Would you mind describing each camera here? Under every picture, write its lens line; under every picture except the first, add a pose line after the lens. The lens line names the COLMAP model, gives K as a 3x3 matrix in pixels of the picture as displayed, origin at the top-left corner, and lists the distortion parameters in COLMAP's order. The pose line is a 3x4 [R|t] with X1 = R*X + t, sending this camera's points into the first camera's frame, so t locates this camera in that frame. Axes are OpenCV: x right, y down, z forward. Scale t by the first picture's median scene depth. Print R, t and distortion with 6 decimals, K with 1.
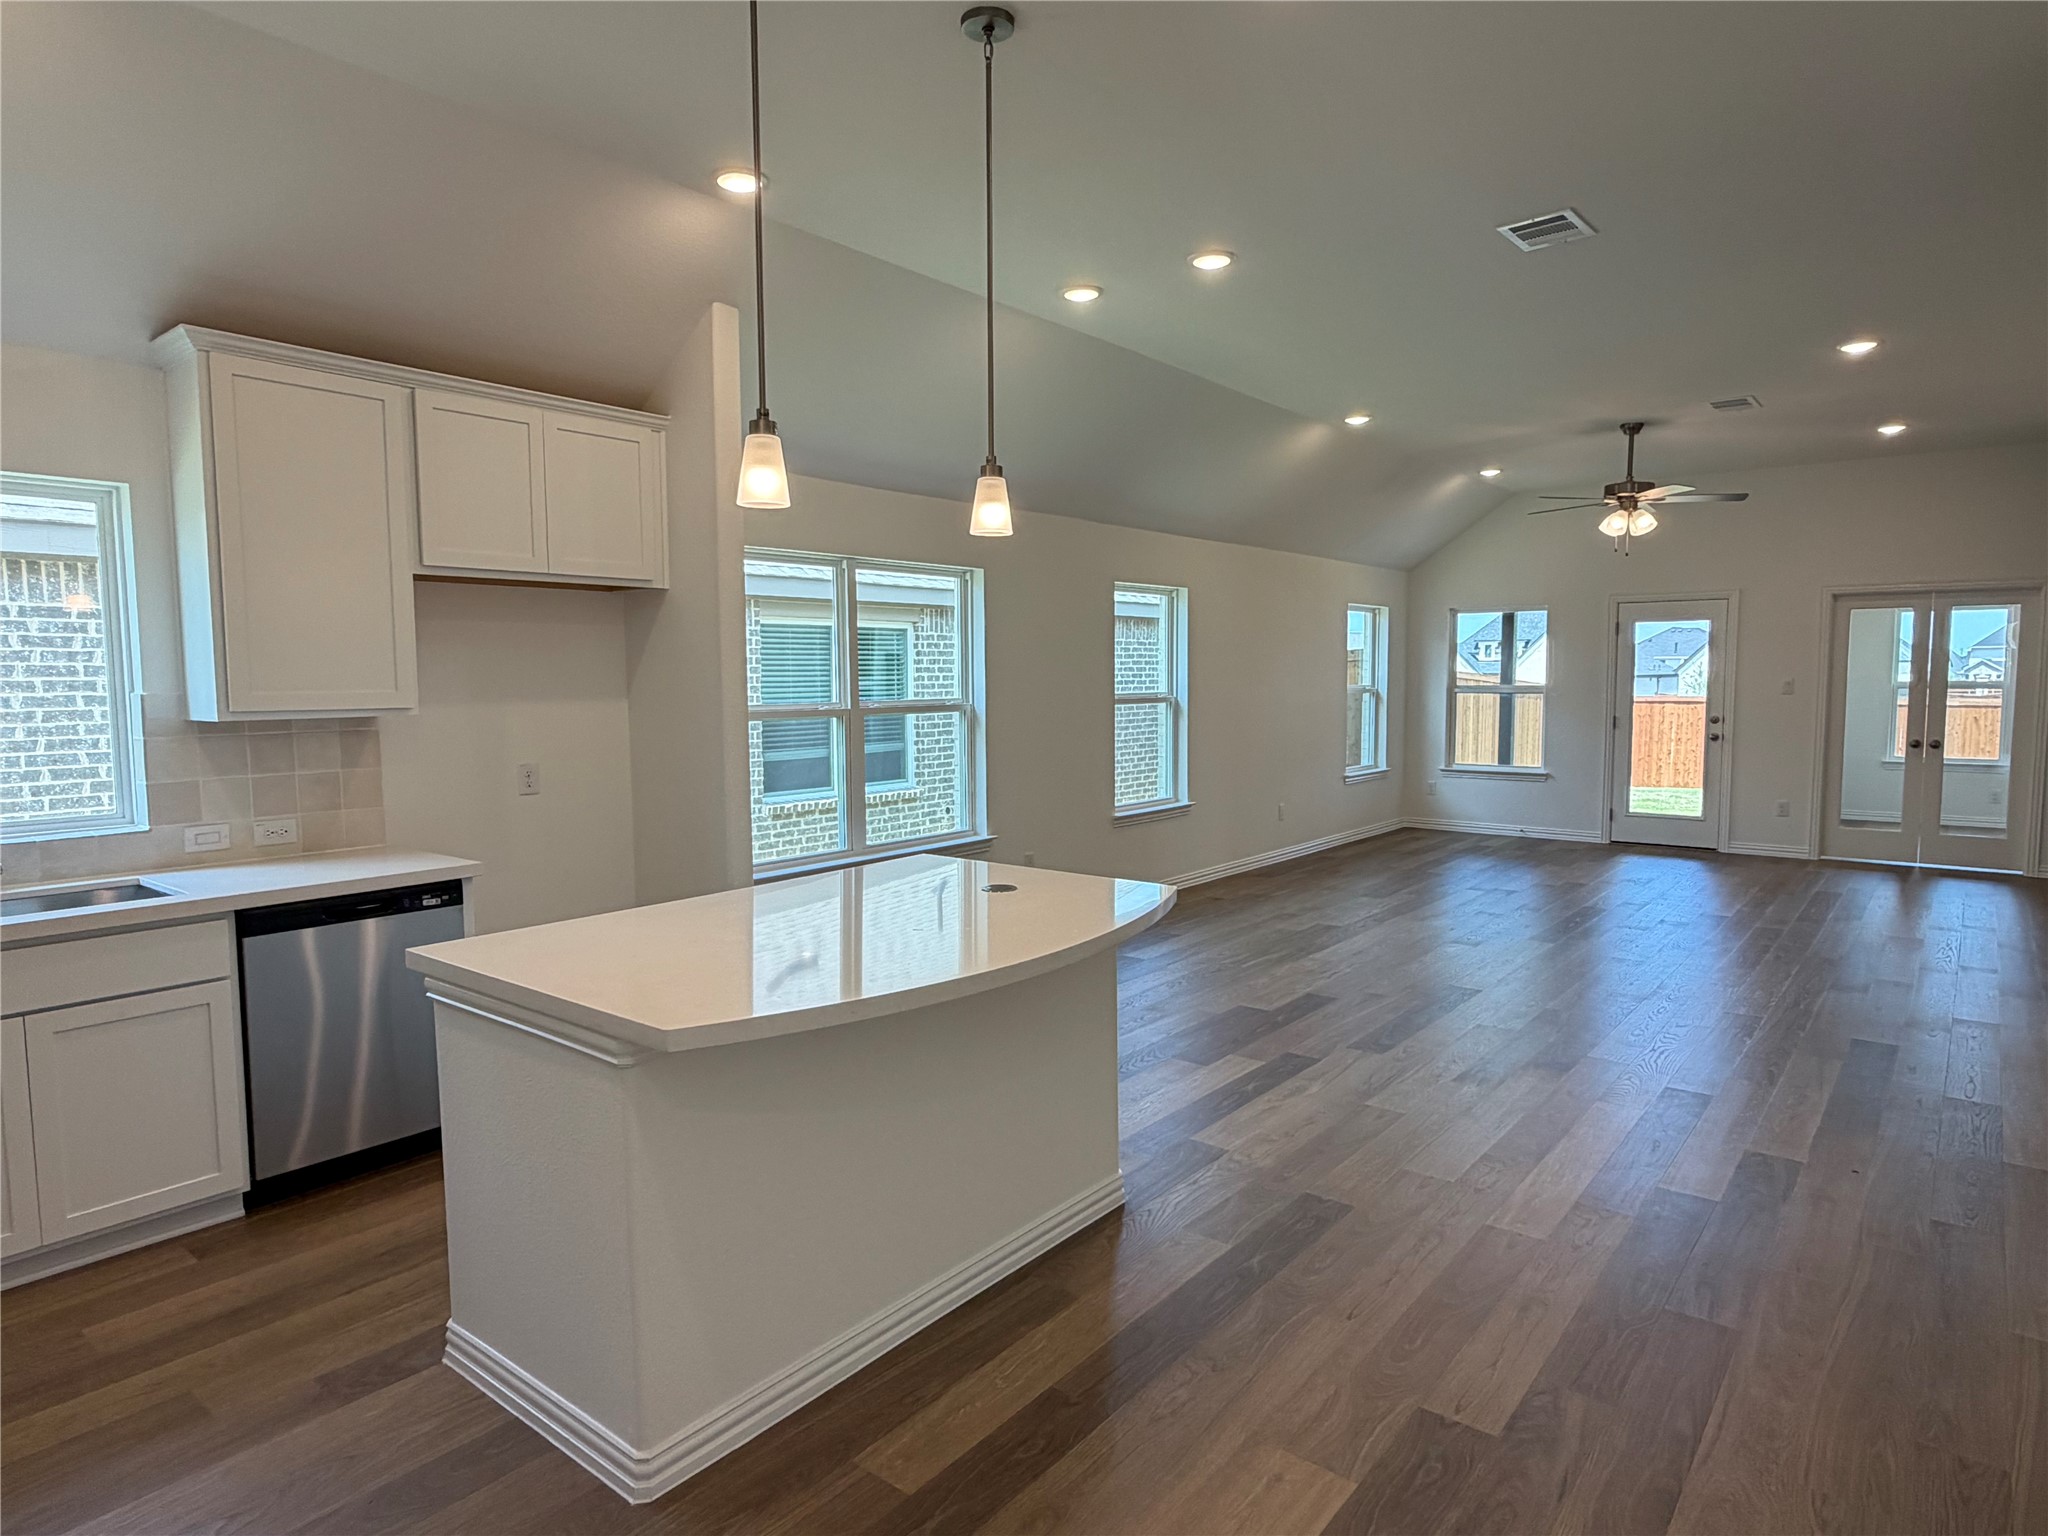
lens RADIAL K [[1188.4, 0, 1023.9], [0, 1188.4, 773.2], [0, 0, 1]] dist [-0.005556, -0.000180]
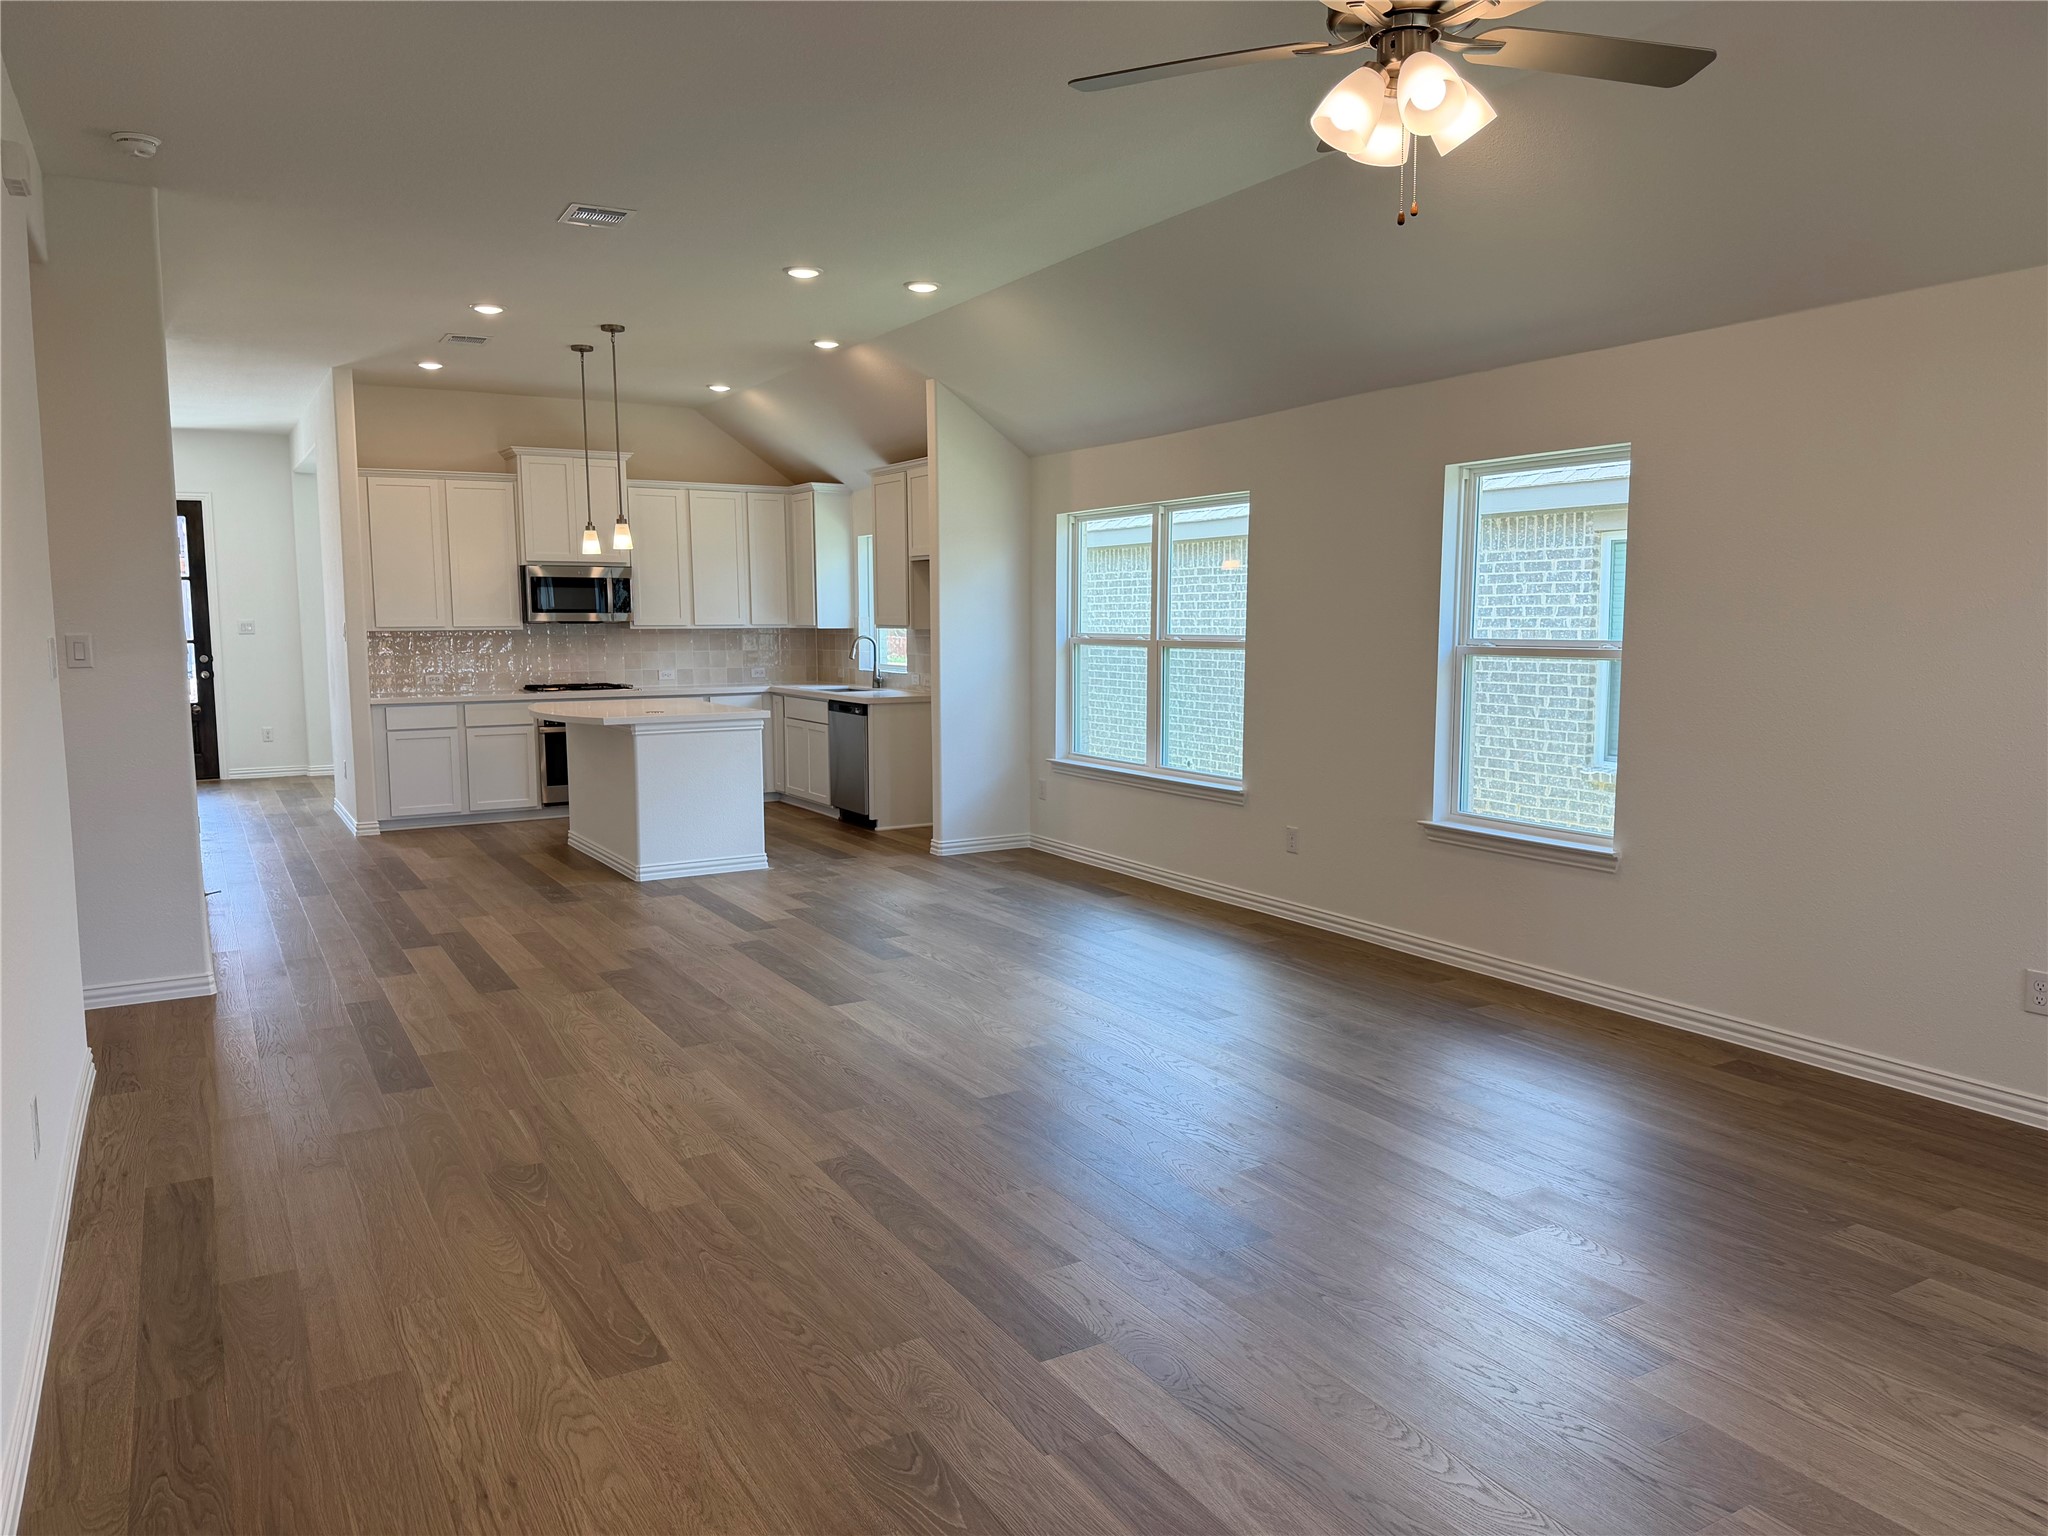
lens RADIAL K [[1438.6, 0, 1037.6], [0, 1438.6, 755.6], [0, 0, 1]] dist [0.014602, -0.040551]
pose [[-0.354362, 0.095318, -0.930238, 1.008407], [-0.074422, 0.988761, 0.129665, -0.098666], [0.932142, 0.115178, -0.343286, 1.191355]]
